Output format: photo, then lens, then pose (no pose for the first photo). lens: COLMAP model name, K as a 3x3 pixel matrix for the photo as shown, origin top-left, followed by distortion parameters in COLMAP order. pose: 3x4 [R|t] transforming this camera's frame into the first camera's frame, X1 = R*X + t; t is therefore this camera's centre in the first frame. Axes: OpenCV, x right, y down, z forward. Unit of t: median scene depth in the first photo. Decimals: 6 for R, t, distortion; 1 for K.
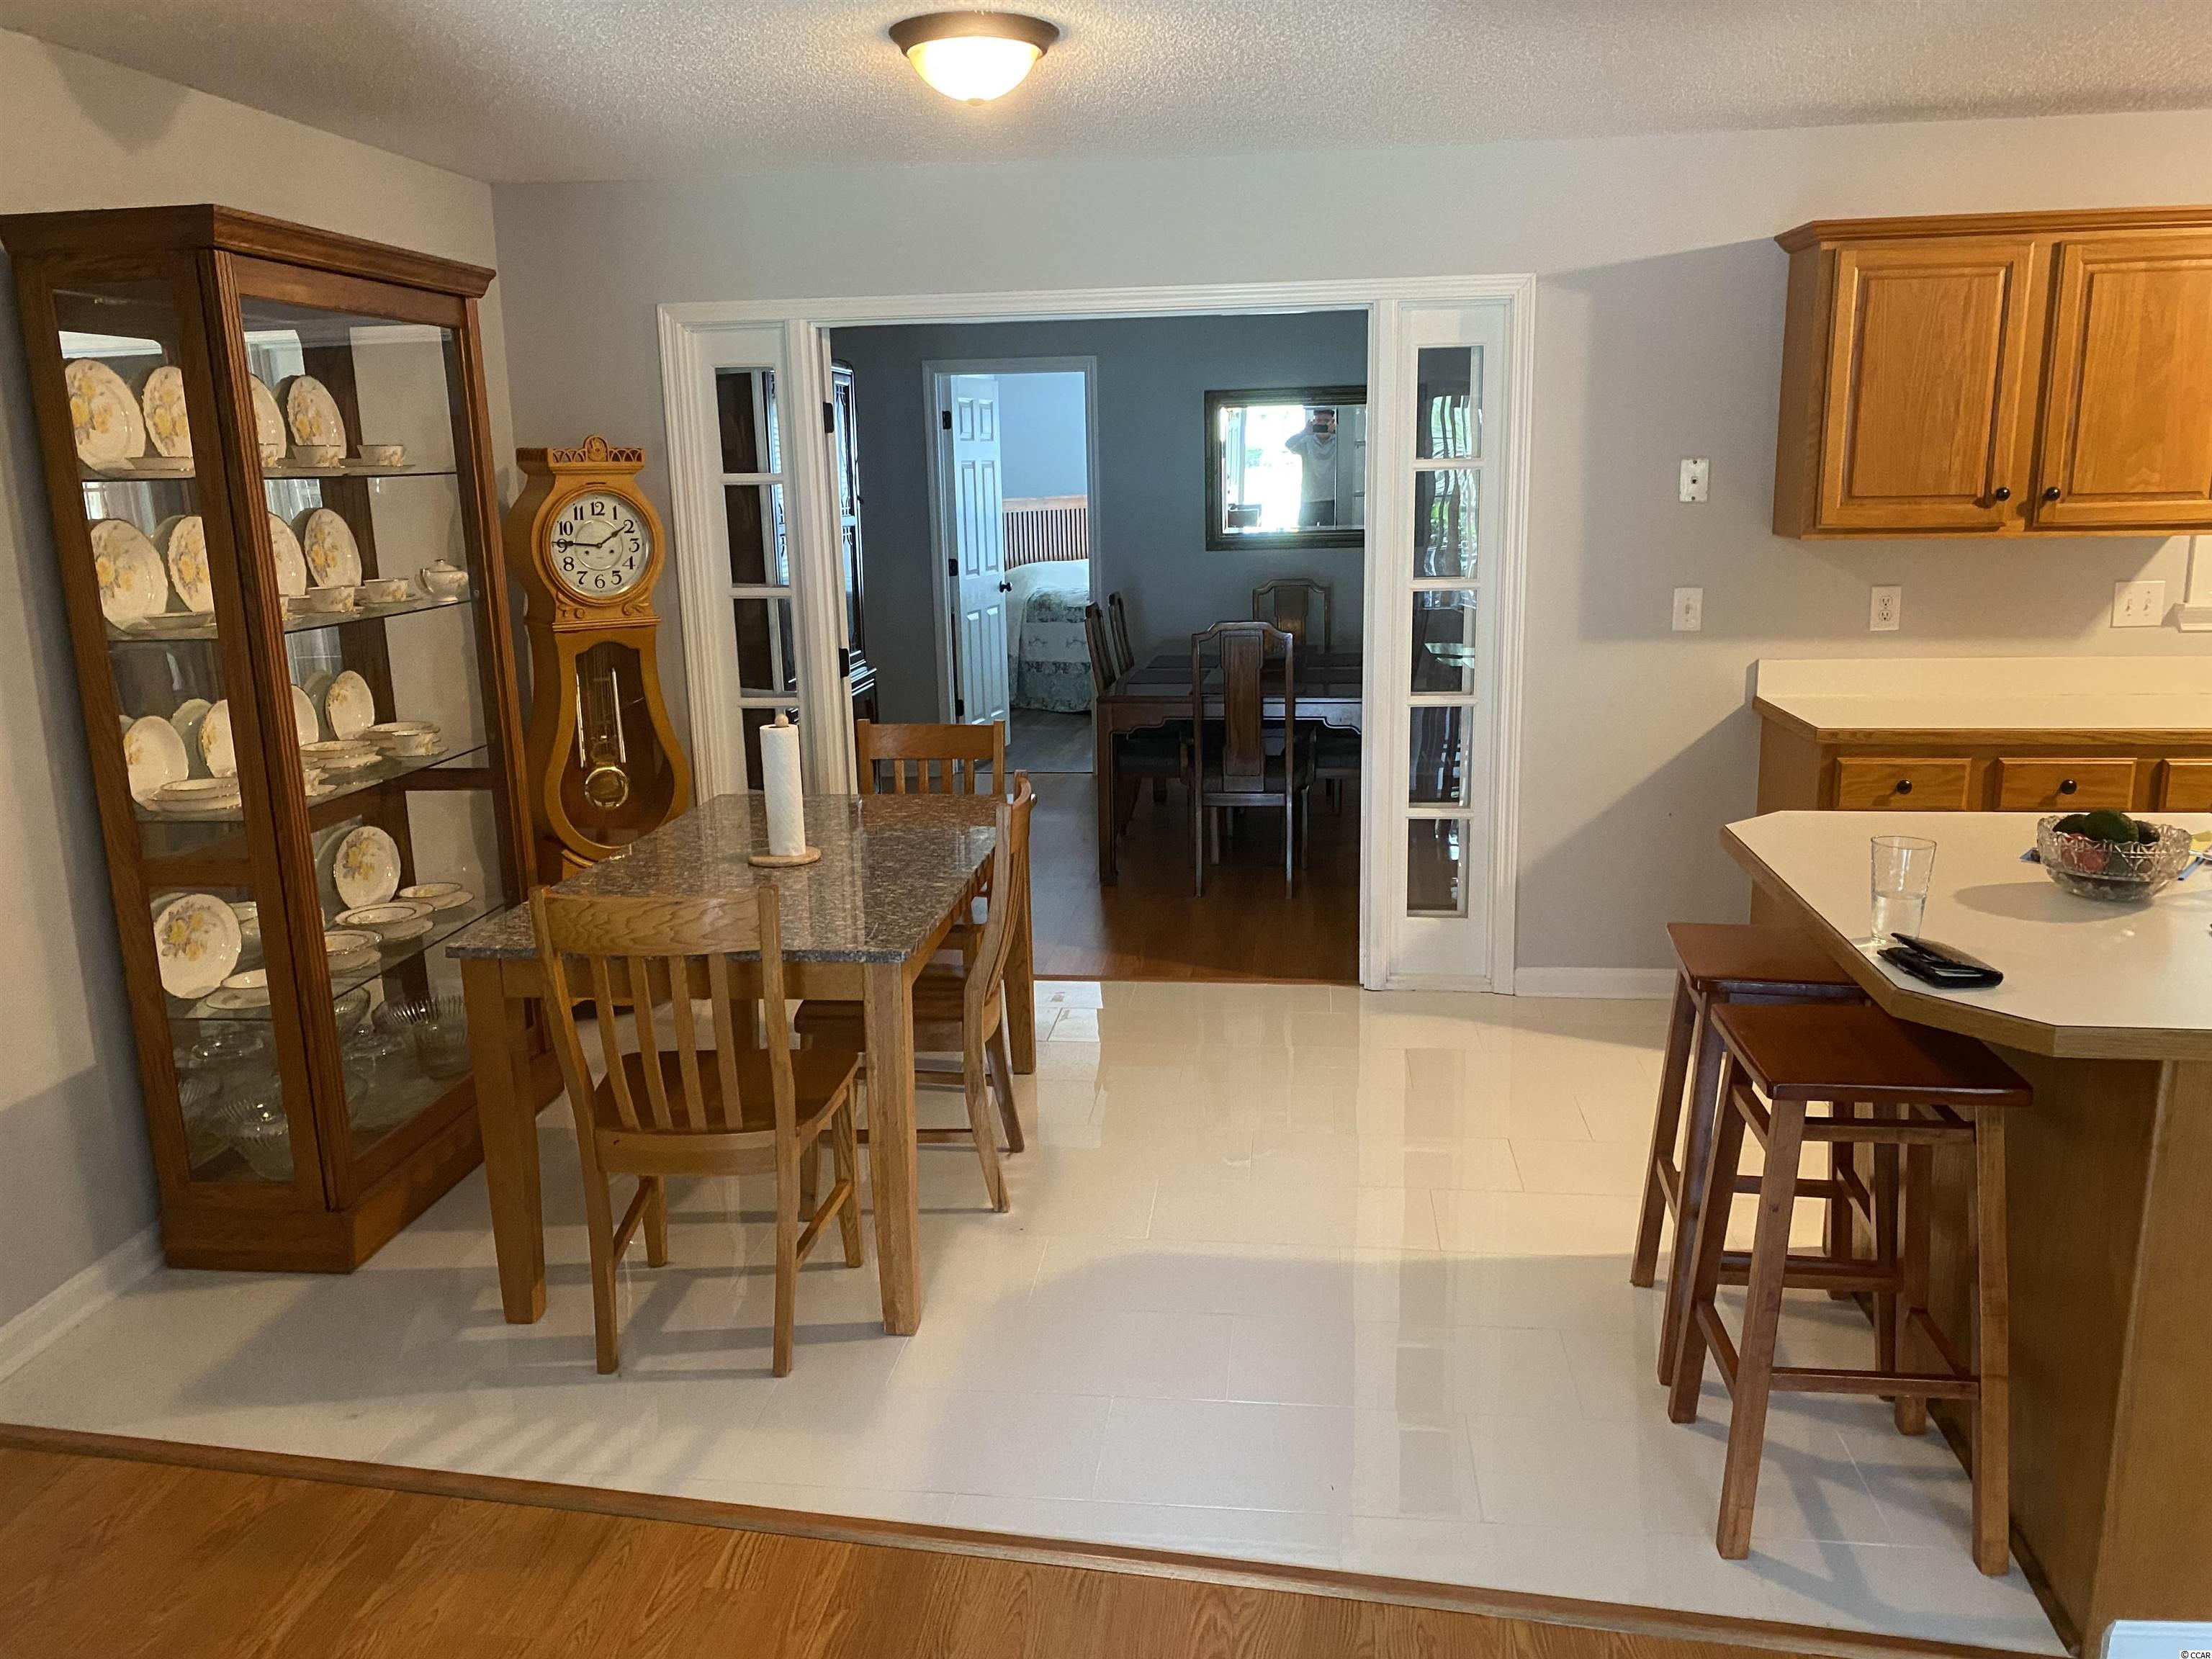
lens RADIAL K [[1695.8, 0, 1111.2], [0, 1695.8, 831.0], [0, 0, 1]] dist [0.020925, -0.023038]
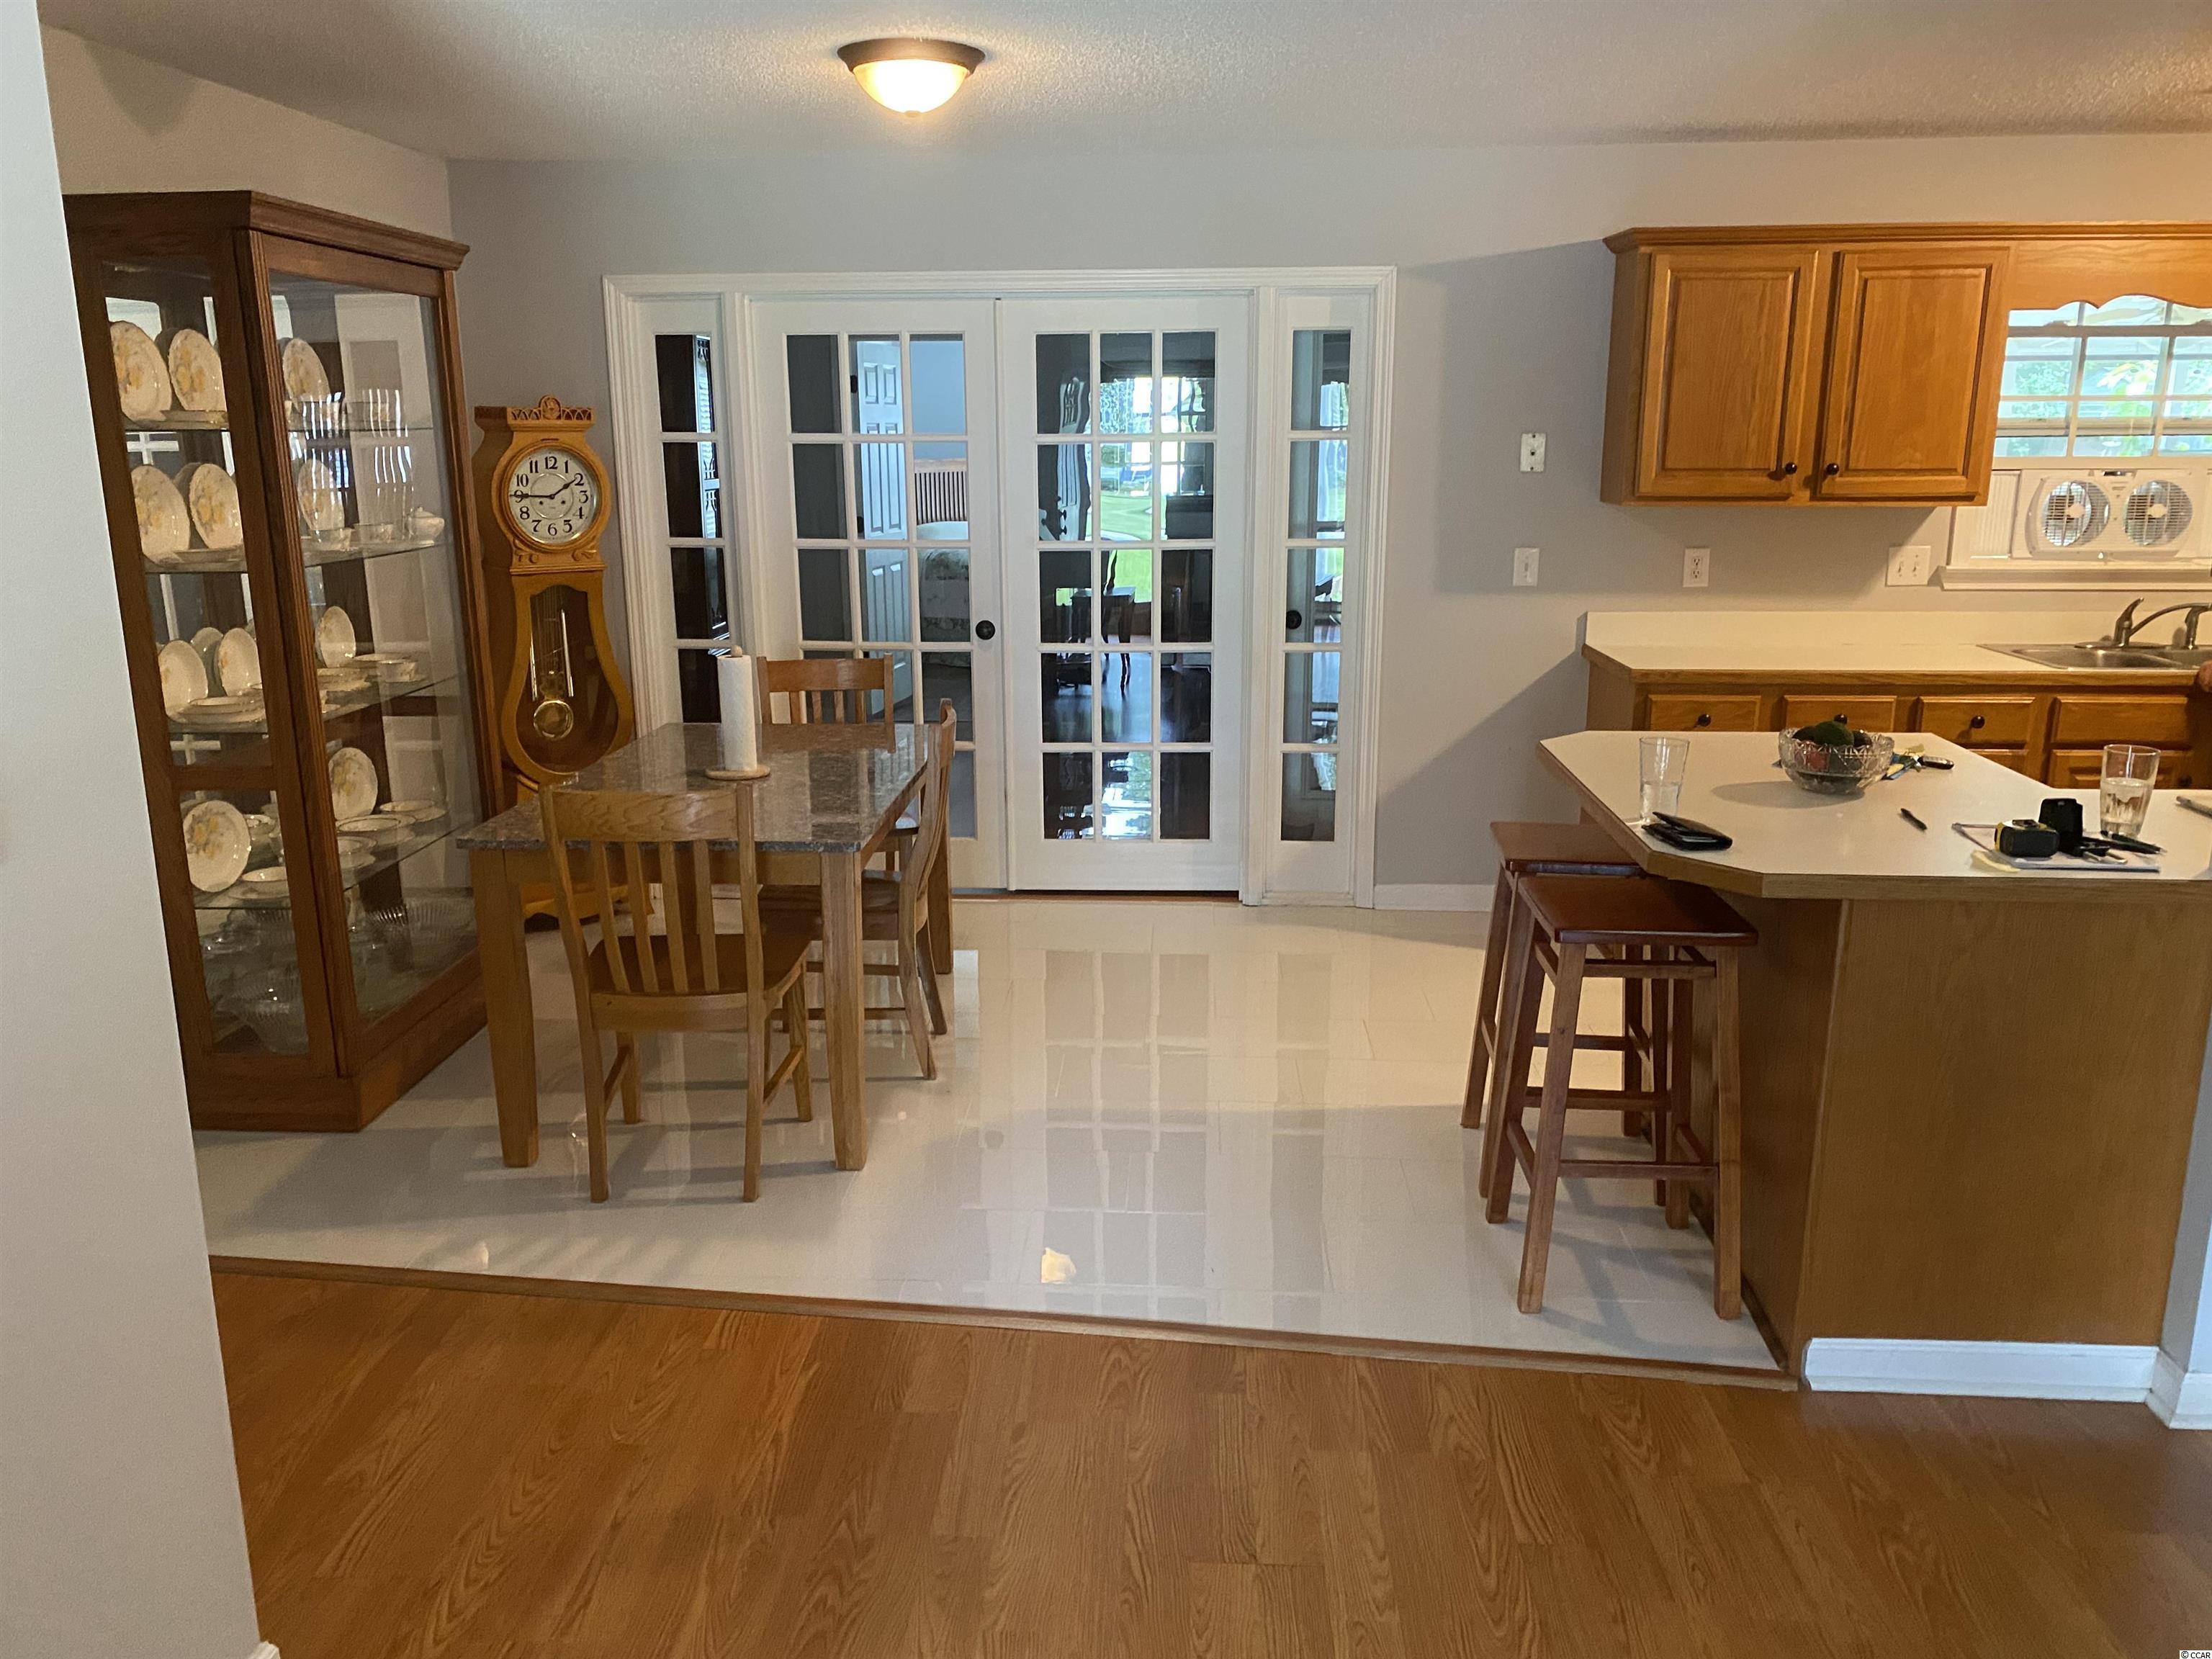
lens RADIAL K [[1695.8, 0, 1098.4], [0, 1695.8, 837.5], [0, 0, 1]] dist [0.020925, -0.023038]
pose [[0.998140, 0.001667, 0.060944, -0.022176], [-0.003087, 0.999726, 0.023214, 0.034820], [-0.060888, -0.023359, 0.997871, -0.166743]]
